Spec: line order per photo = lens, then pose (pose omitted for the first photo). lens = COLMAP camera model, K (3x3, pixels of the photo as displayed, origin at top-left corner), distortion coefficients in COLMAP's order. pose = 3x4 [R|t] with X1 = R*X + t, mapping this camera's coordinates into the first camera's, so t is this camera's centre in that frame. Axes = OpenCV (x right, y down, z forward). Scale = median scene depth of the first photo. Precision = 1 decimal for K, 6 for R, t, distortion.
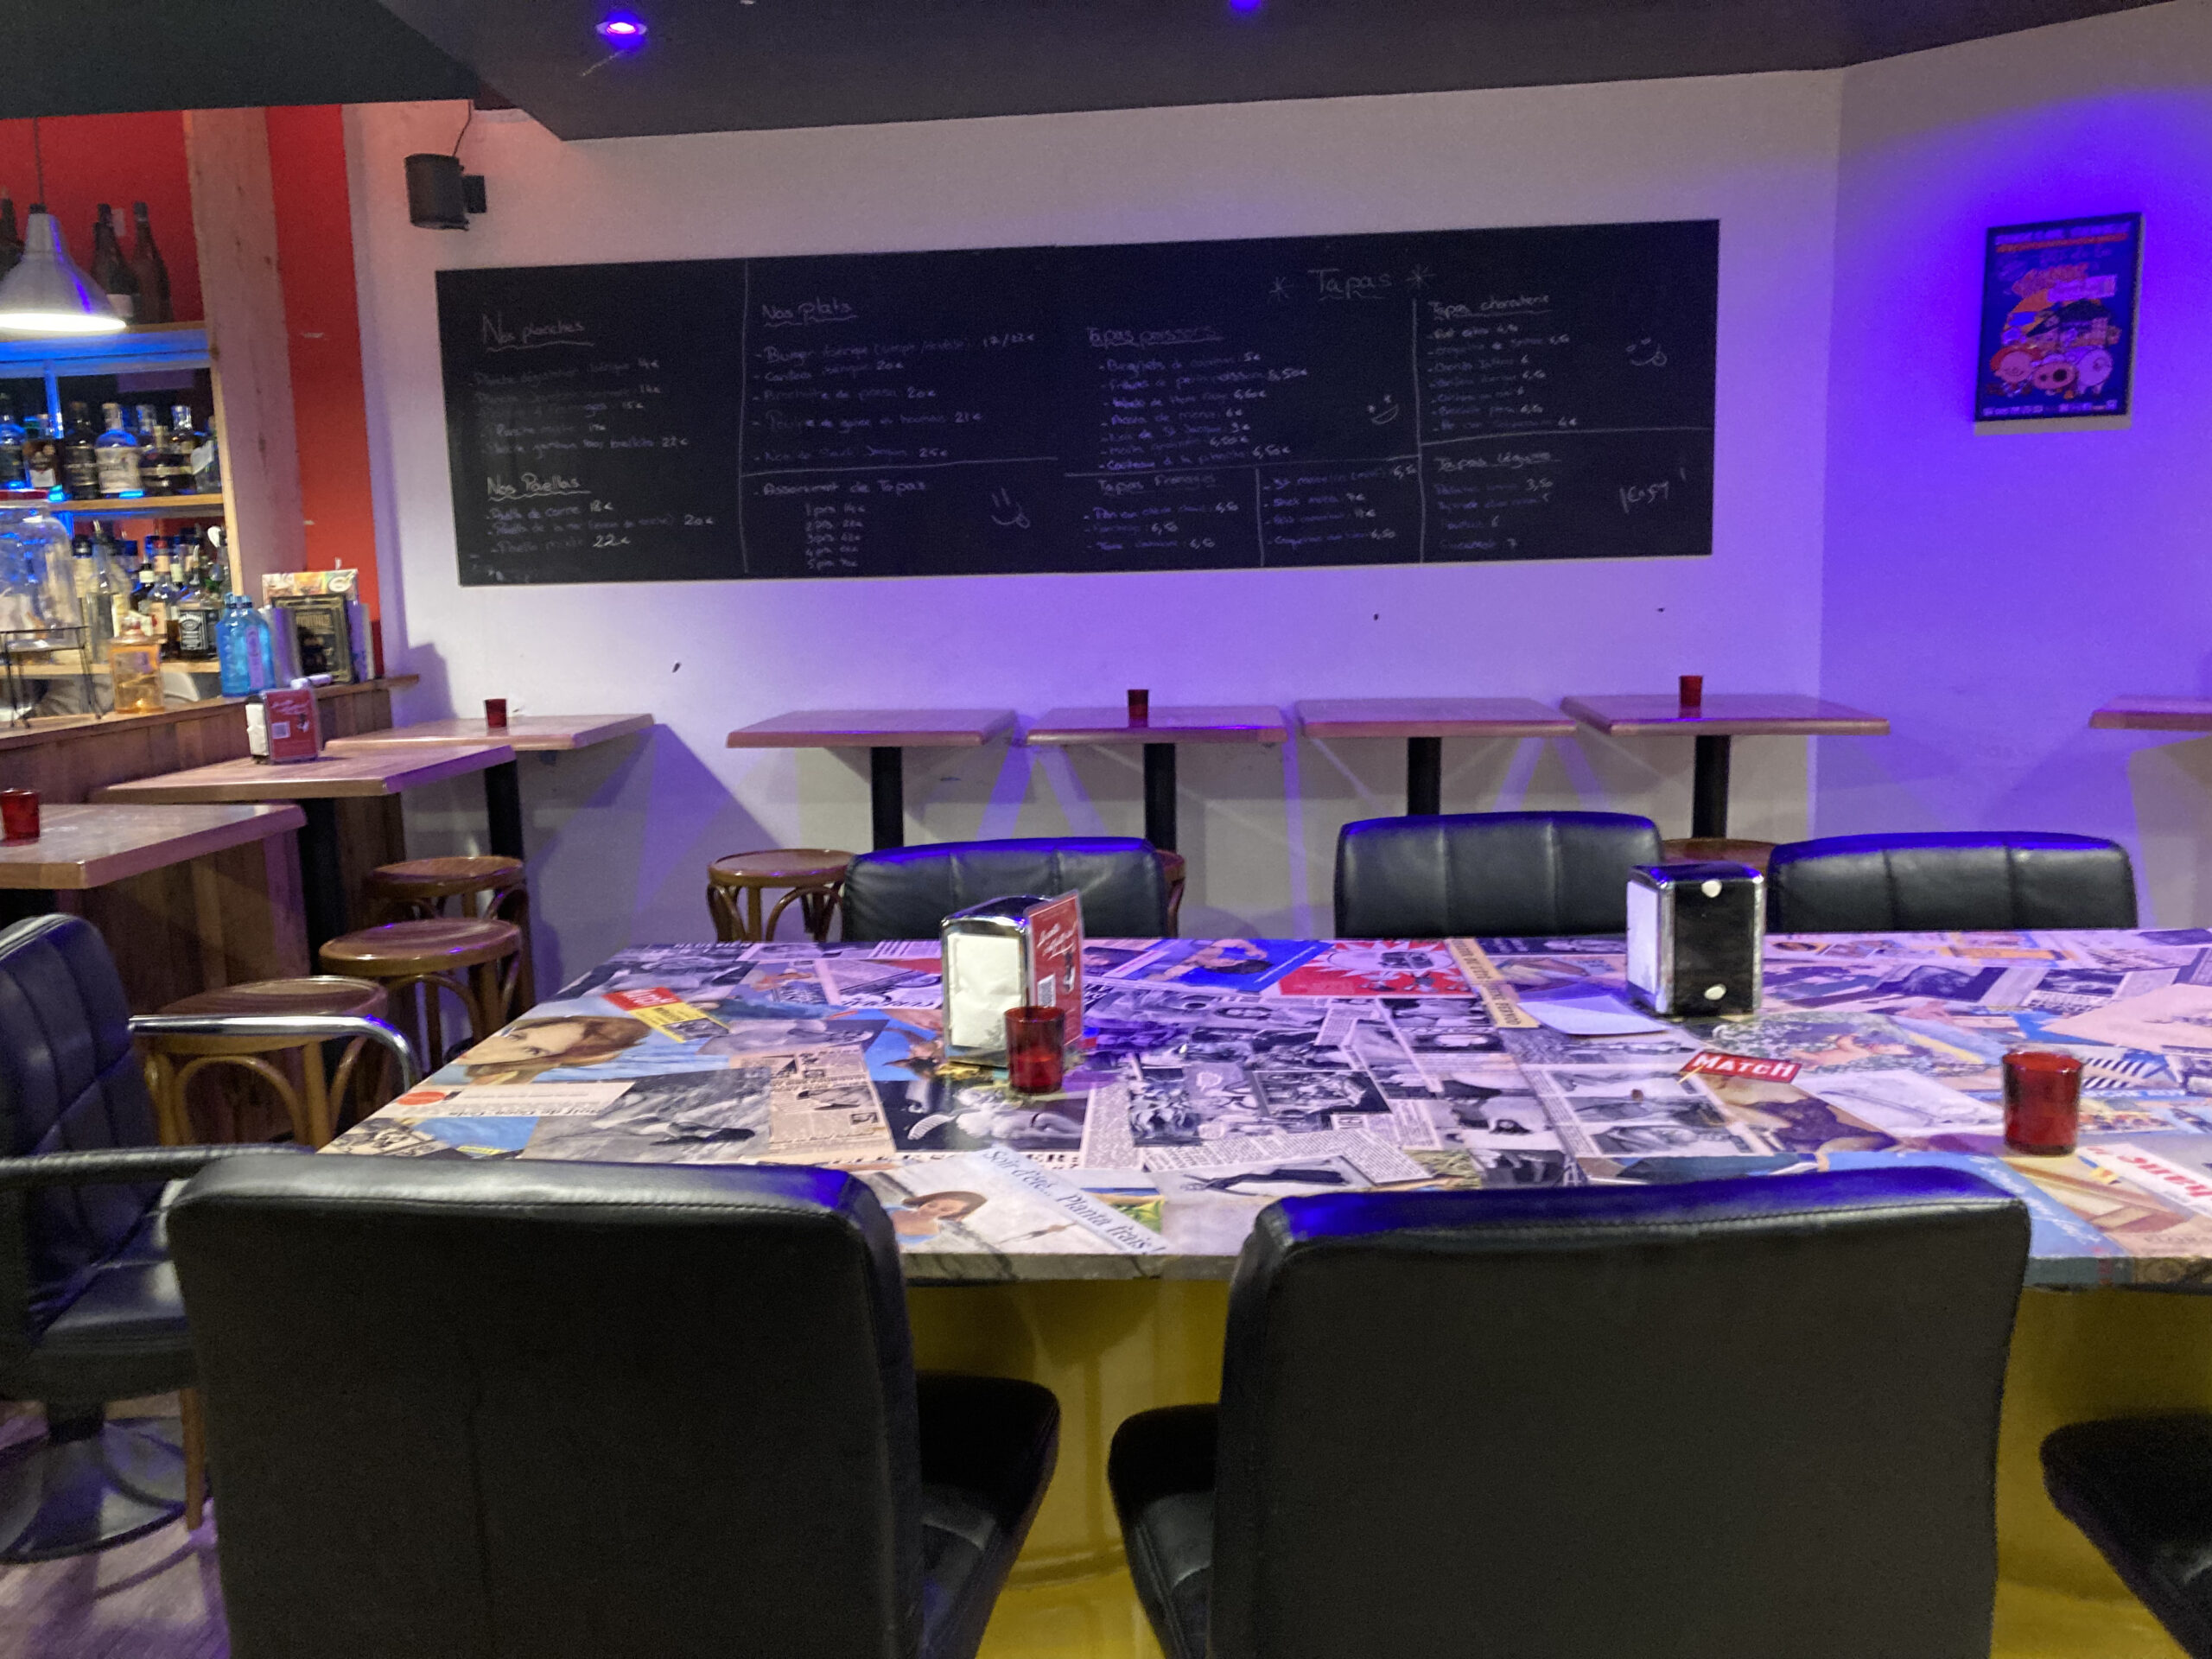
lens RADIAL K [[1795.6, 0, 1104.8], [0, 1795.6, 825.8], [0, 0, 1]] dist [0.003904, -0.026326]
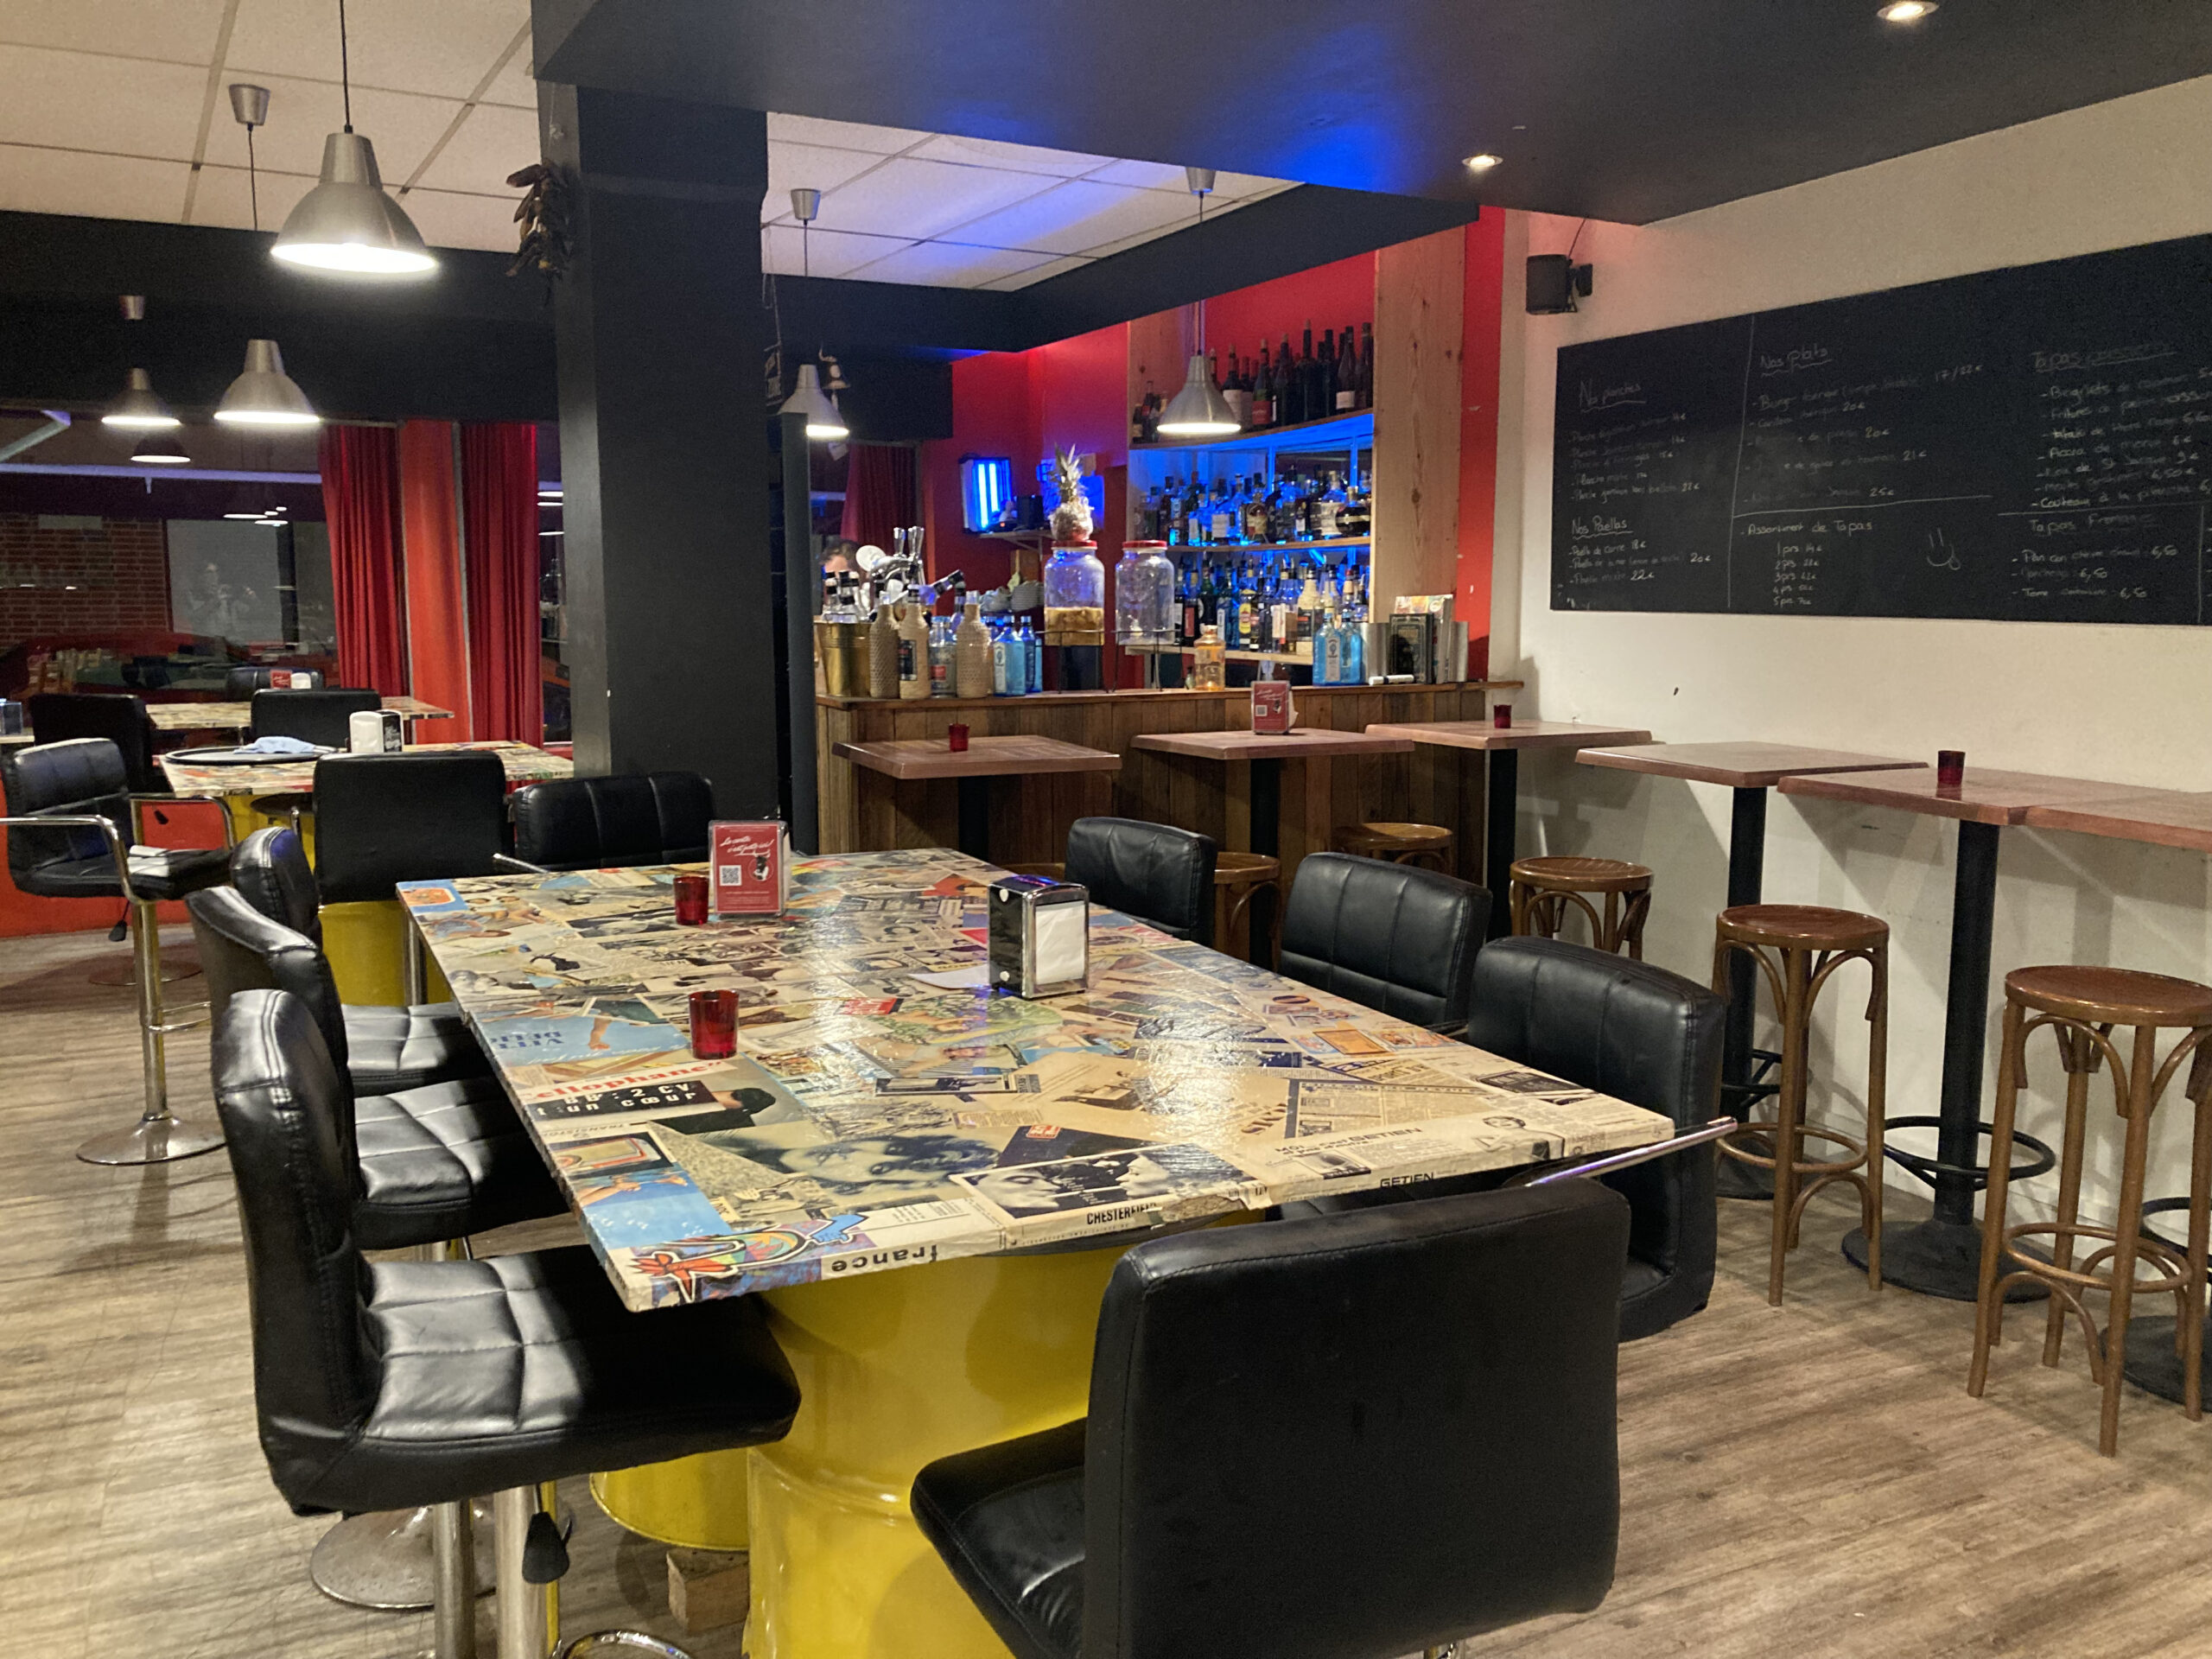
lens RADIAL K [[1795.6, 0, 1099.6], [0, 1795.6, 834.2], [0, 0, 1]] dist [0.003904, -0.026326]
pose [[0.501398, 0.142119, -0.853465, 0.556721], [-0.135247, 0.987165, 0.084928, -0.049094], [0.854581, 0.072846, 0.514184, 0.144235]]
